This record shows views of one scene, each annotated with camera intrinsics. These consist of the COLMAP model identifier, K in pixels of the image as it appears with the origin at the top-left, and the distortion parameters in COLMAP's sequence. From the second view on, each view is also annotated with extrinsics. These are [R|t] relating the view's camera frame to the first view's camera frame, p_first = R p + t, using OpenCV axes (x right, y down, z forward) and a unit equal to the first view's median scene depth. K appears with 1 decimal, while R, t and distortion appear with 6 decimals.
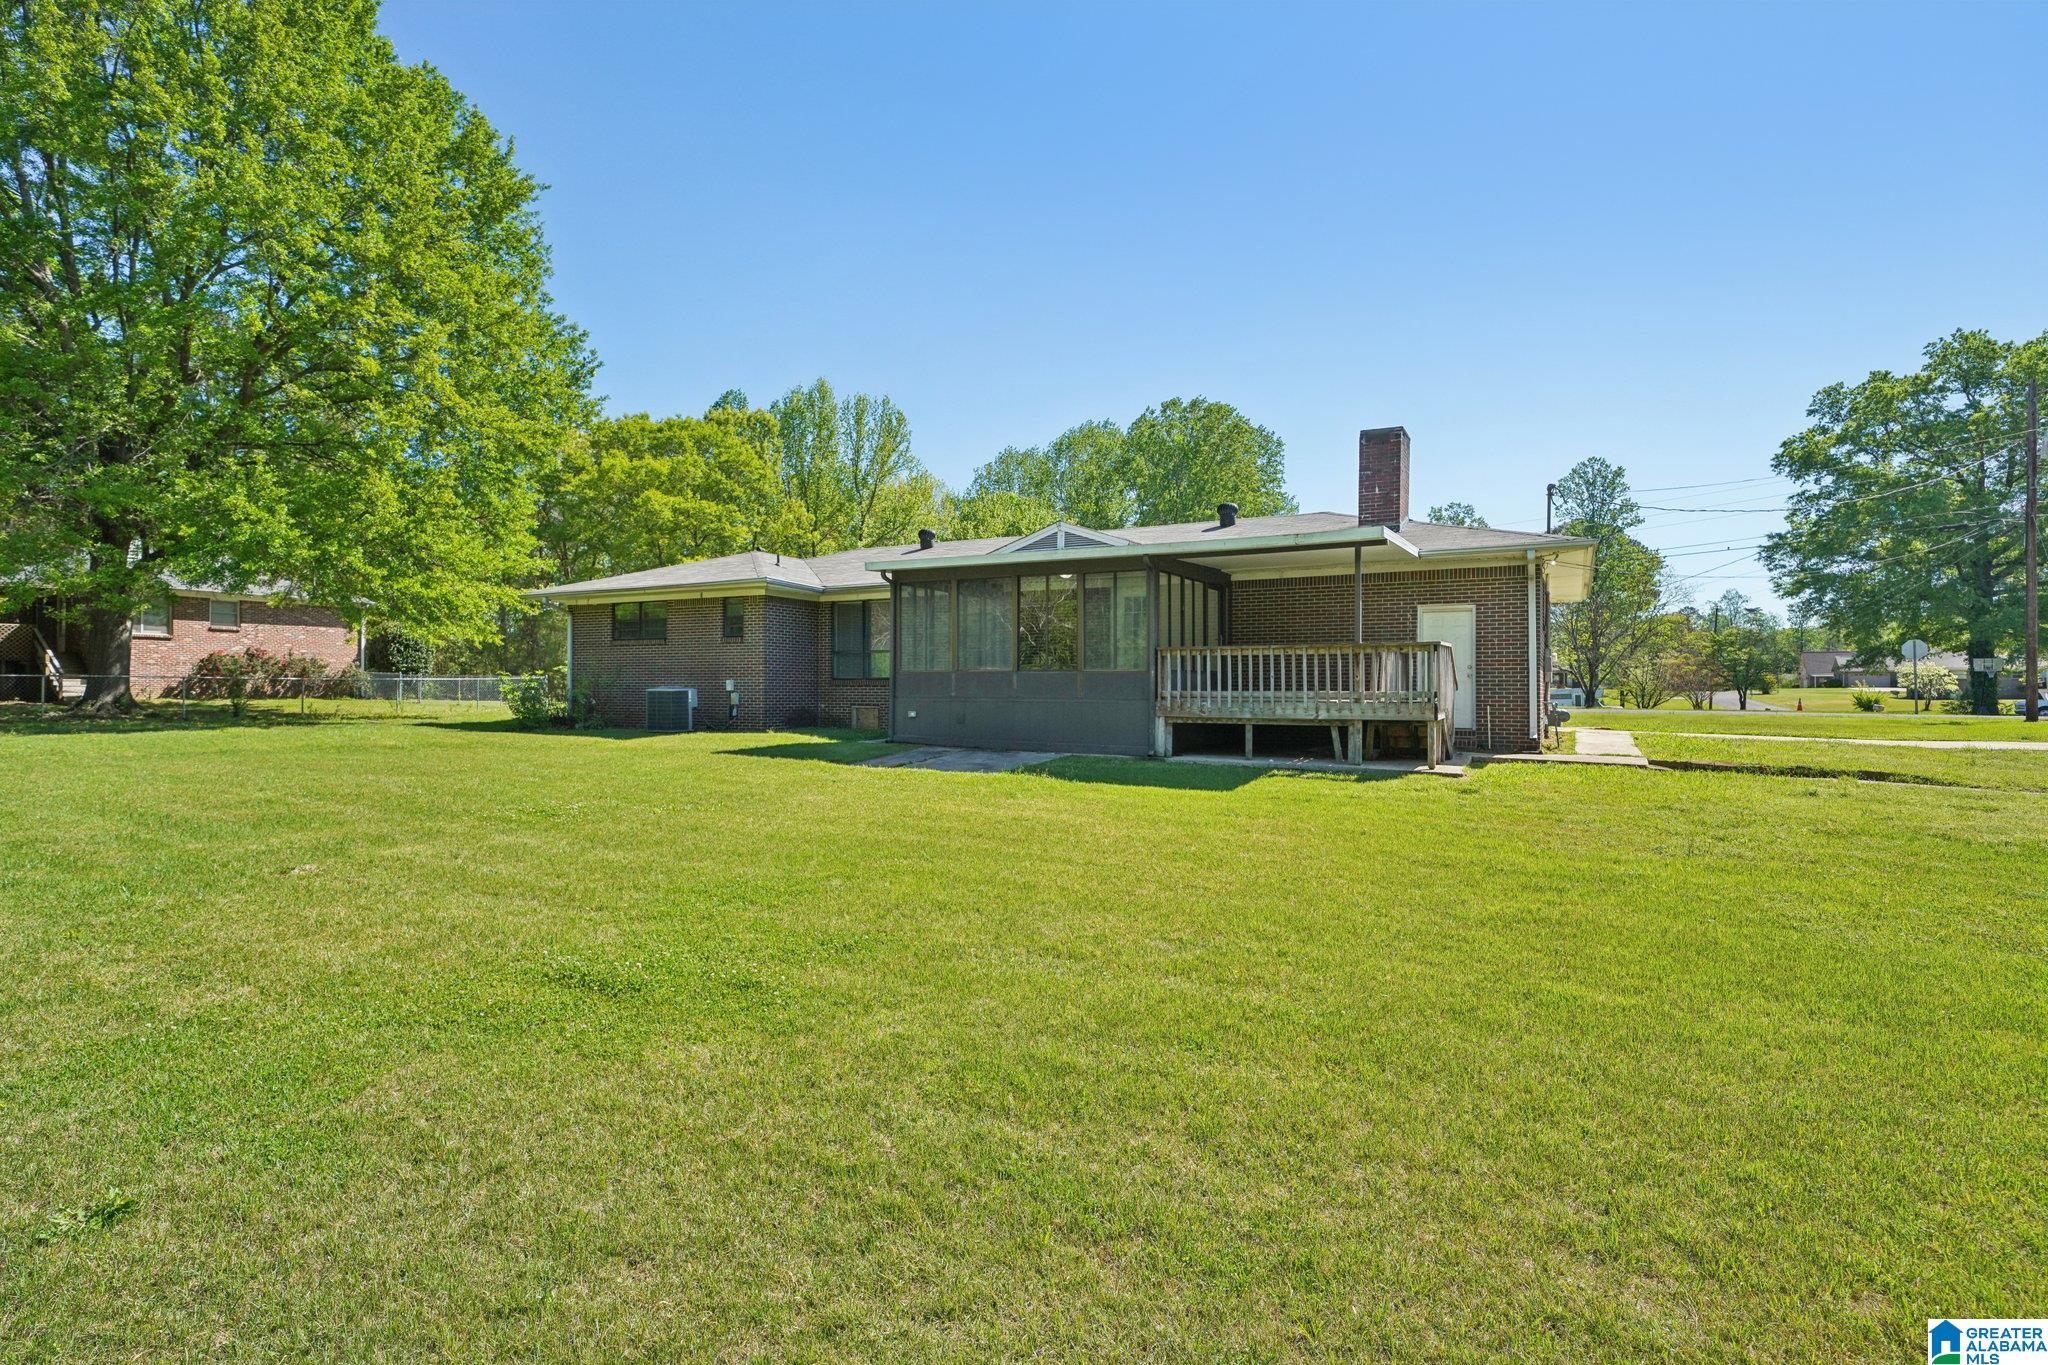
lens RADIAL K [[1034.7, 0, 1024.3], [0, 1034.7, 681.3], [0, 0, 1]] dist [0.012022, -0.002698]
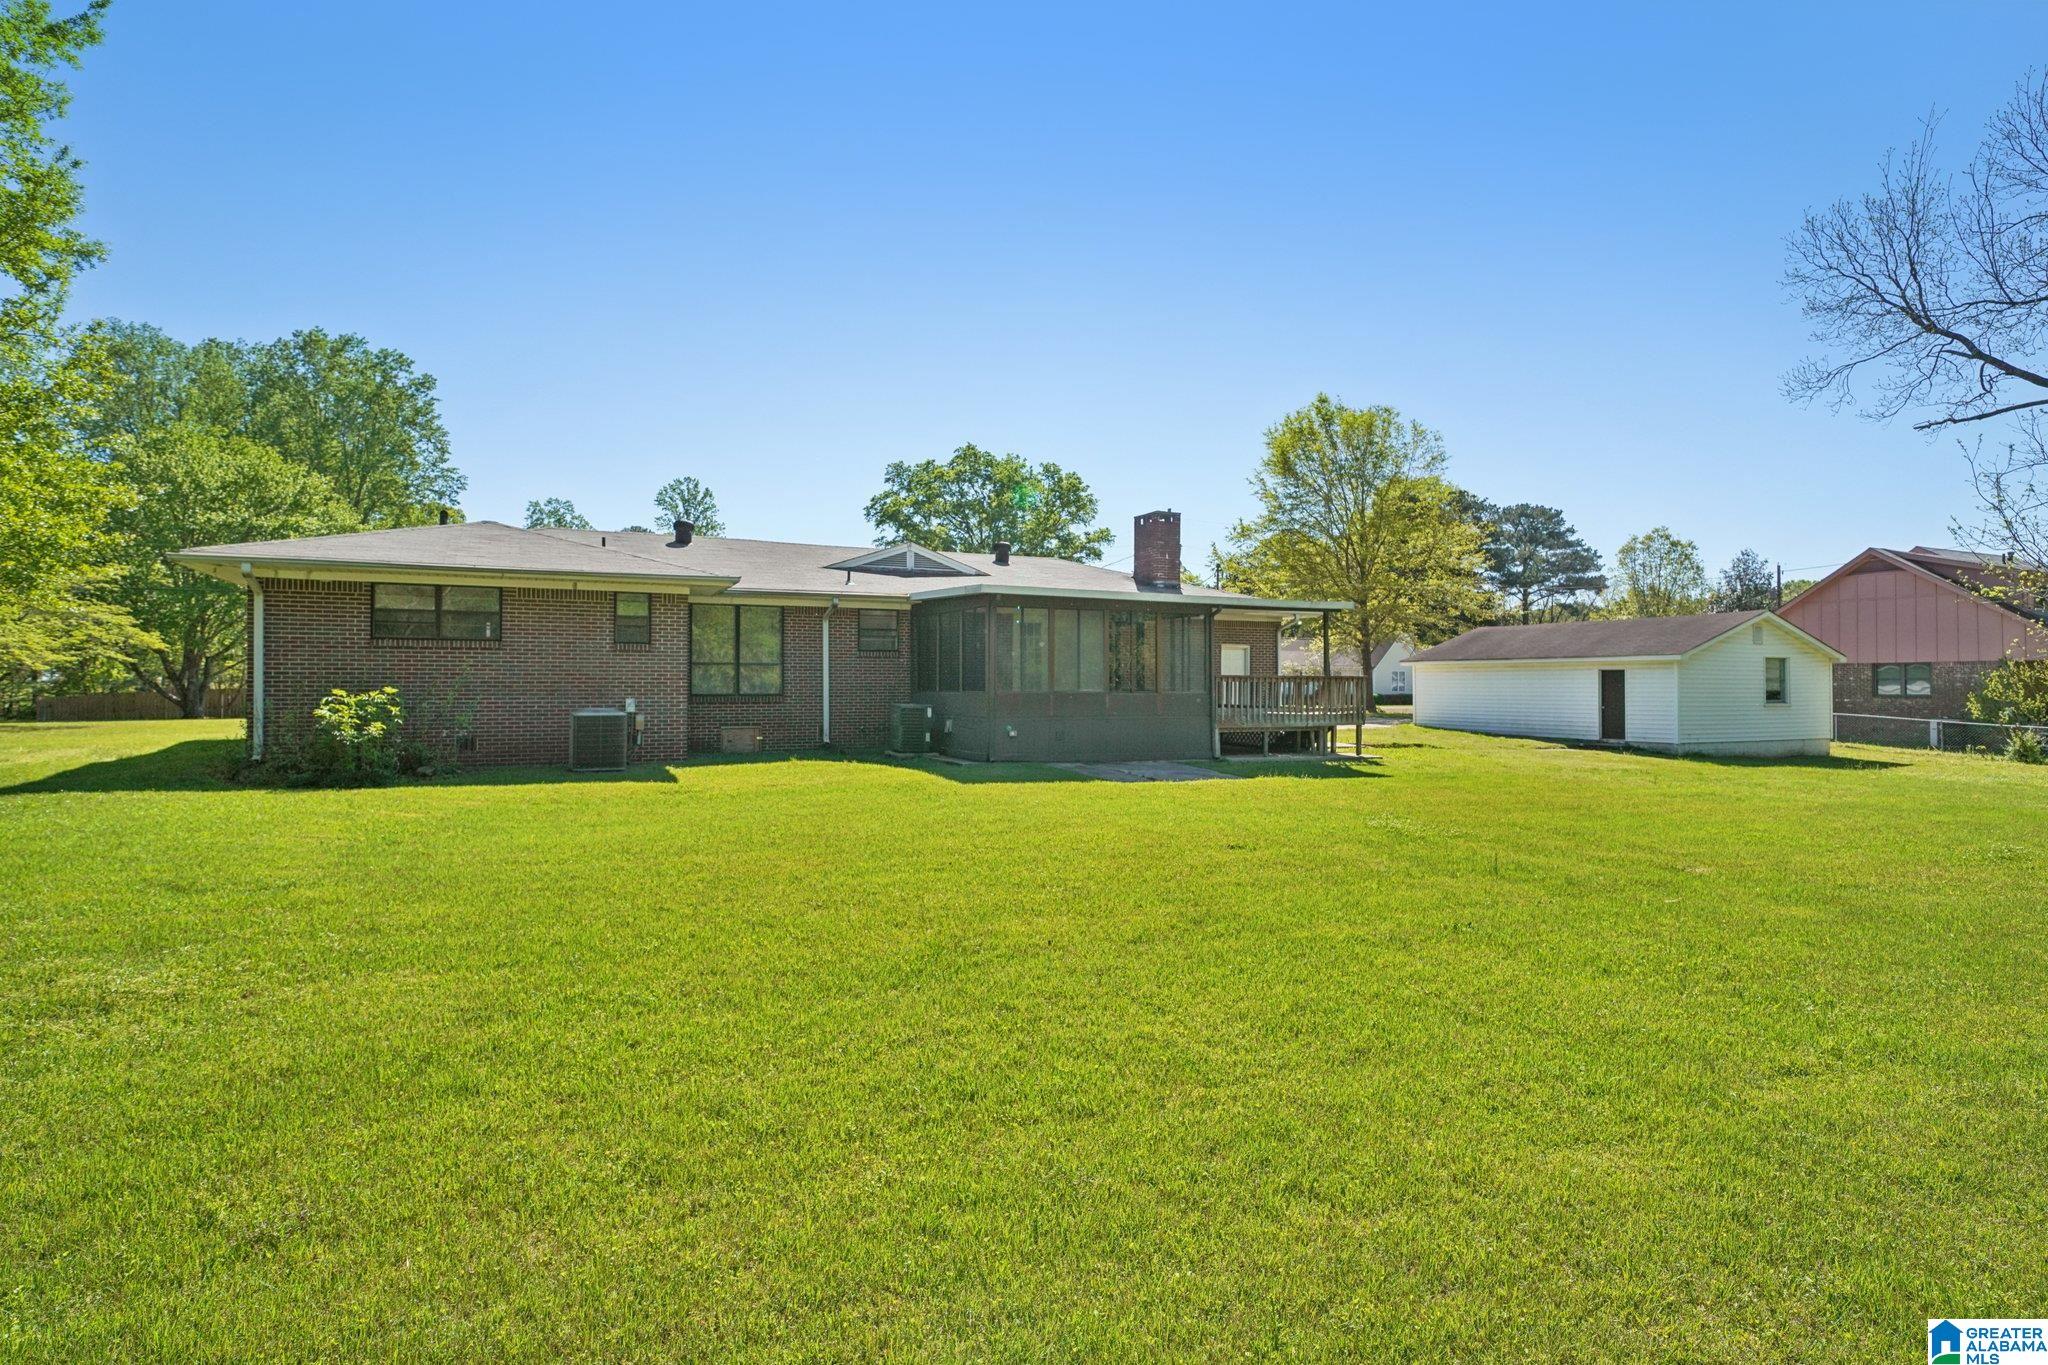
lens RADIAL K [[1034.7, 0, 1013.1], [0, 1034.7, 668.4], [0, 0, 1]] dist [0.012022, -0.002698]
pose [[0.590458, 0.011224, 0.806990, -0.748631], [-0.008434, 0.999935, -0.007736, -0.020372], [-0.807024, -0.002238, 0.590514, 0.301773]]
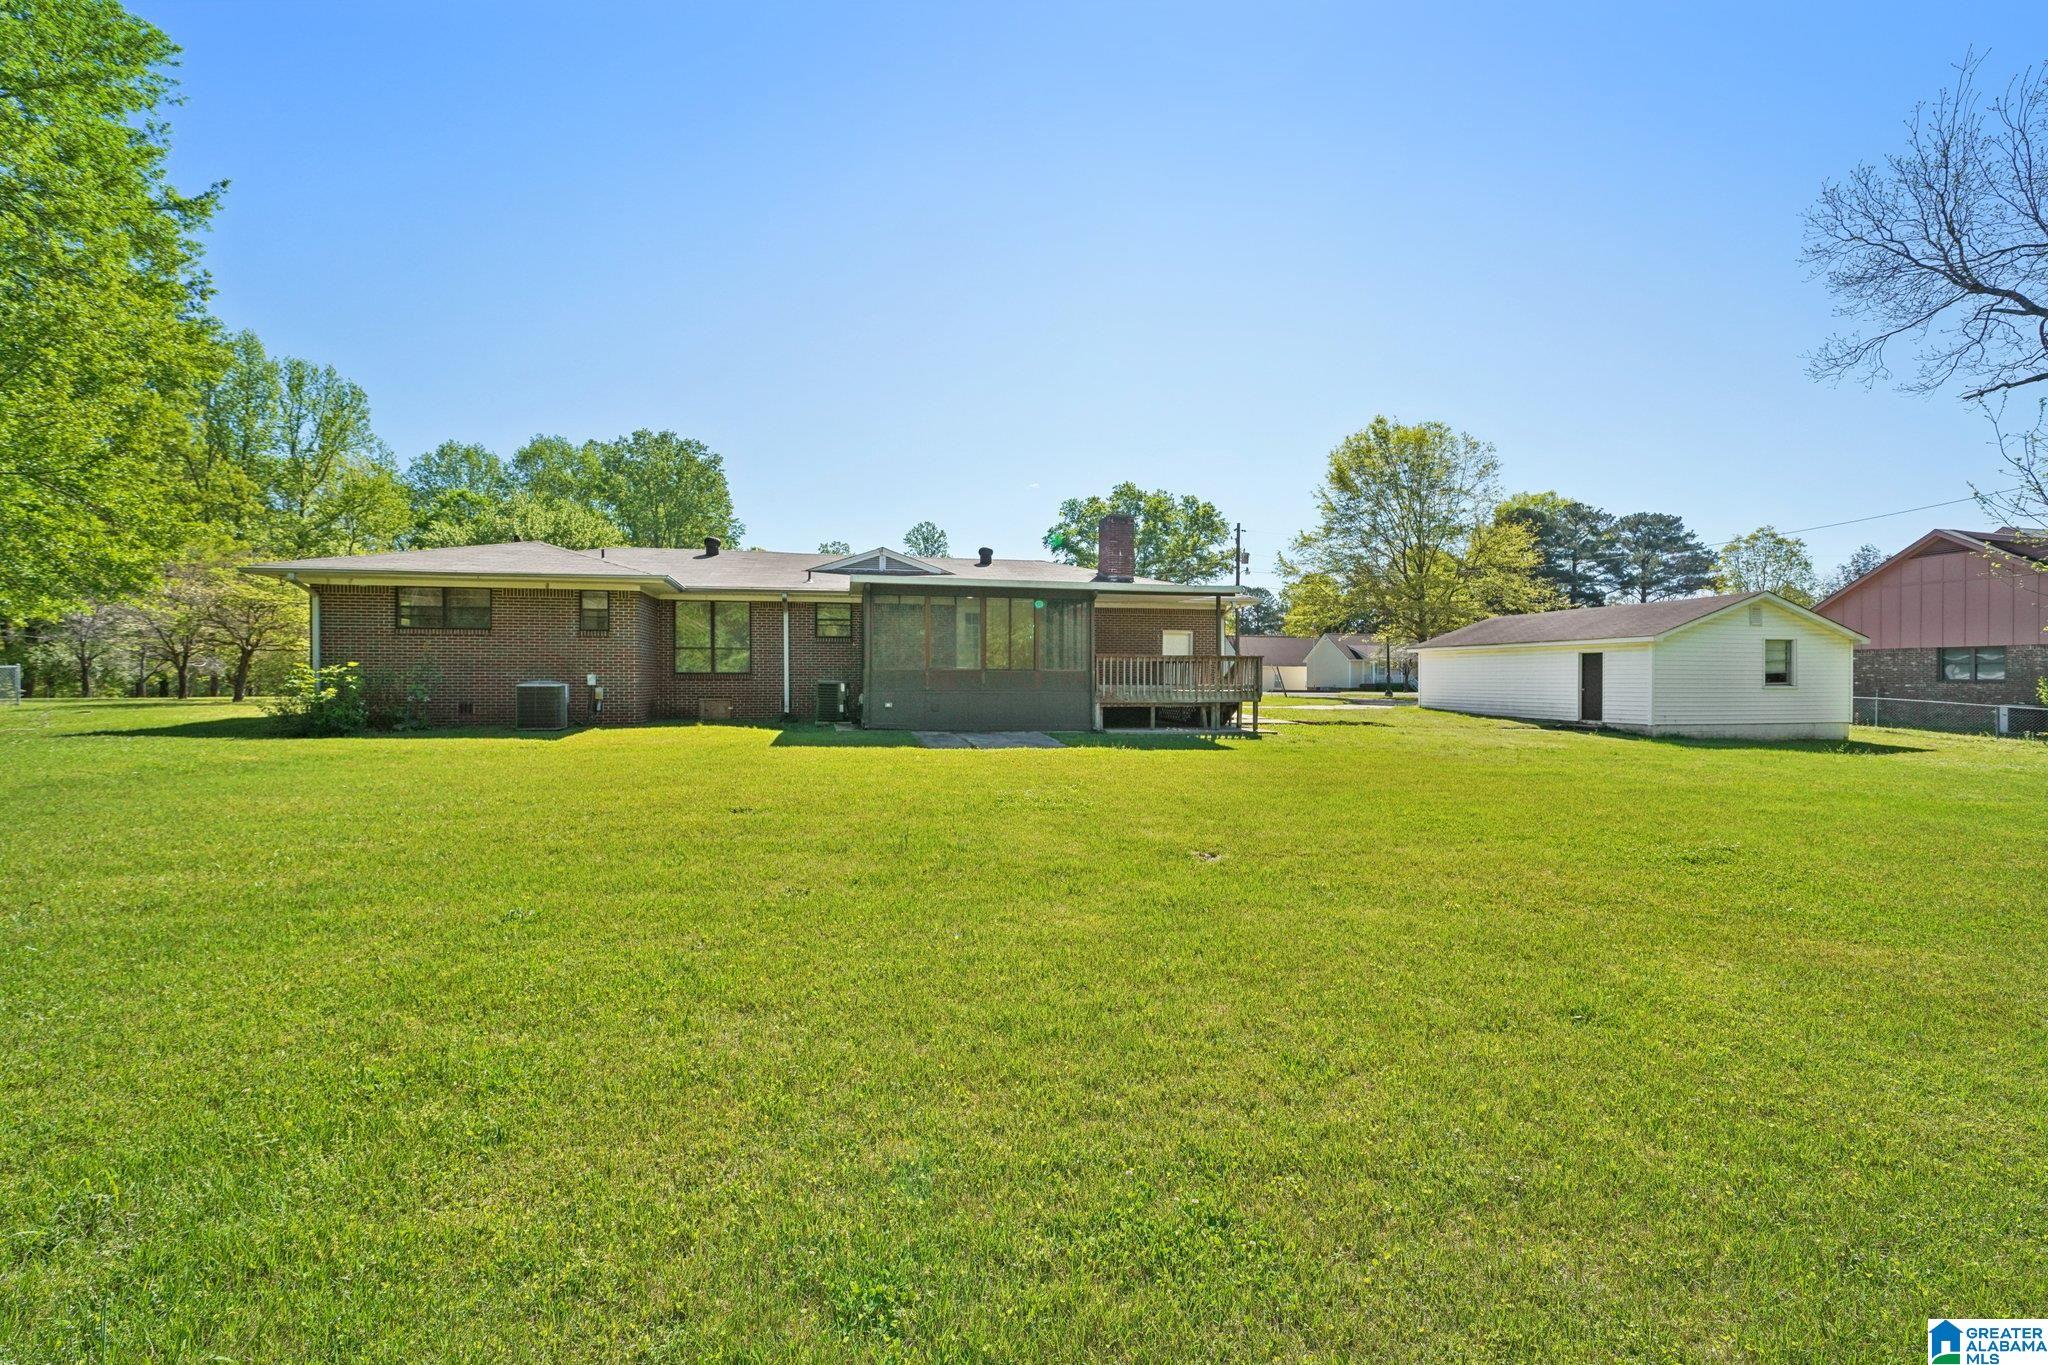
lens RADIAL K [[798.4, 0, 1023.1], [0, 798.4, 679.2], [0, 0, 1]] dist [-0.013423, 0.002321]
pose [[0.762673, -0.002028, 0.646781, -0.462264], [-0.006180, 0.999927, 0.010422, -0.006850], [-0.646755, -0.011946, 0.762605, 0.152978]]
